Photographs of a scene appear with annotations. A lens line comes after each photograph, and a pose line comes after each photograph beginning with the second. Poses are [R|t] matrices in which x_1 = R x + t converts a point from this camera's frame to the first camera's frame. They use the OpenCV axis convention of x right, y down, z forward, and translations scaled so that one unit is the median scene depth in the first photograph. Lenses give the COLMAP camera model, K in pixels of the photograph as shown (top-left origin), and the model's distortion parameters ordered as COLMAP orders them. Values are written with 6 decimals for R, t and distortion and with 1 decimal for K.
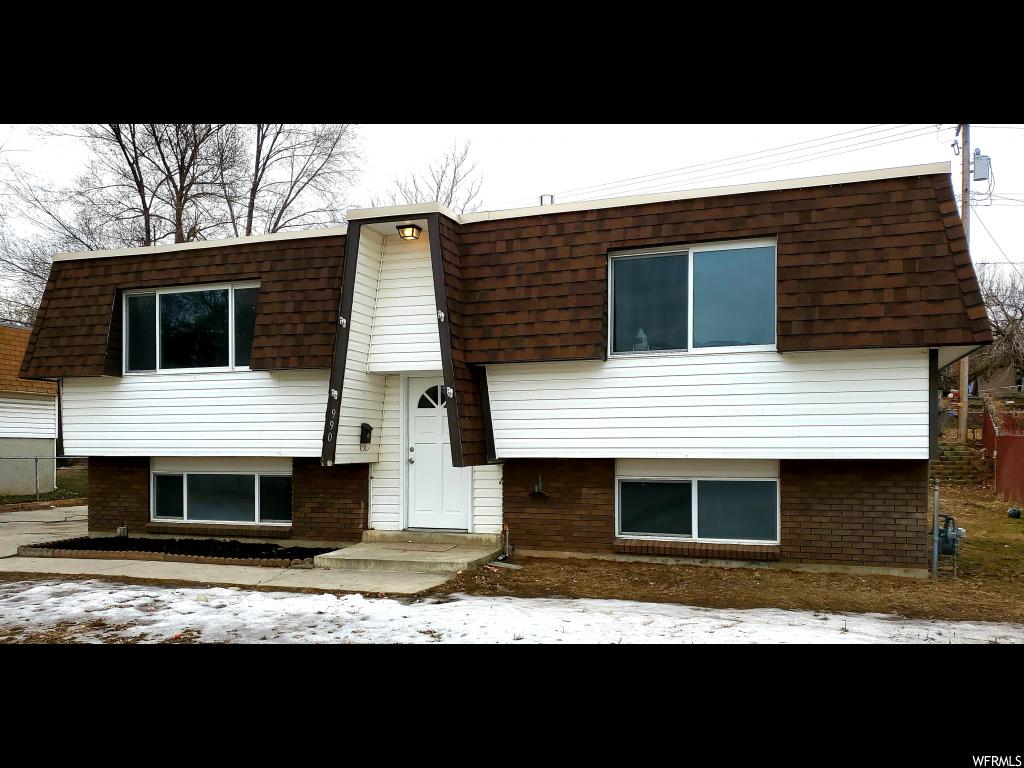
lens RADIAL K [[908.8, 0, 509.7], [0, 908.8, 449.9], [0, 0, 1]] dist [0.110769, -0.289564]
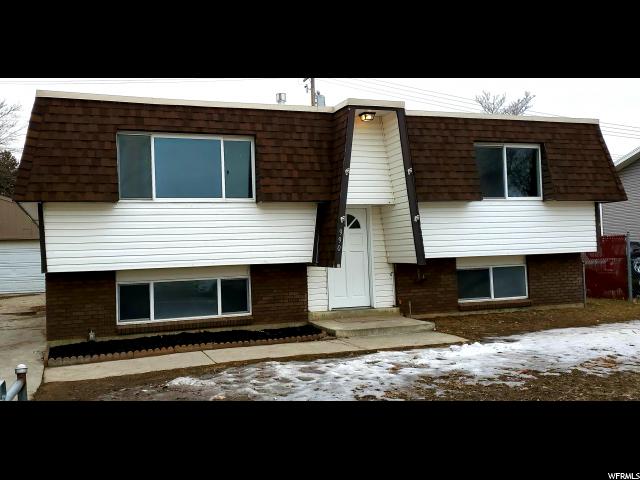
lens RADIAL K [[572.0, 0, 280.0], [0, 572.0, 240.1], [0, 0, 1]] dist [0.160526, -0.429496]
pose [[0.775915, -0.008029, 0.630786, -0.805319], [0.036087, 0.998847, -0.031676, -0.000715], [-0.629804, 0.047341, 0.775310, 0.319539]]
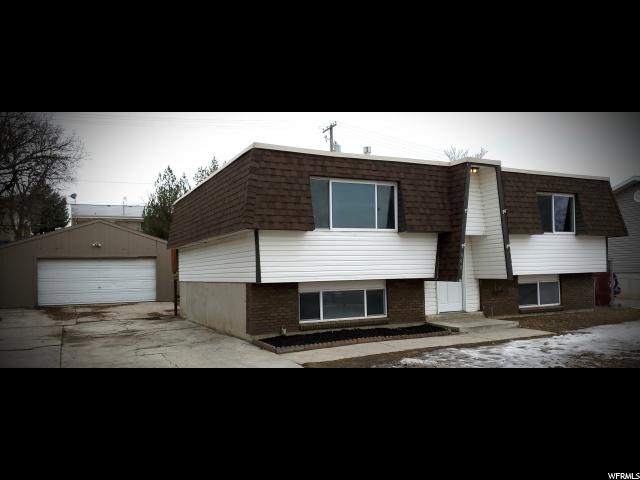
lens RADIAL K [[479.5, 0, 320.2], [0, 479.5, 275.4], [0, 0, 1]] dist [0.045835, -0.146165]
pose [[0.690417, -0.019240, 0.723156, -1.102306], [0.027460, 0.999623, 0.000379, -0.004215], [-0.722890, 0.019596, 0.690685, 0.463466]]
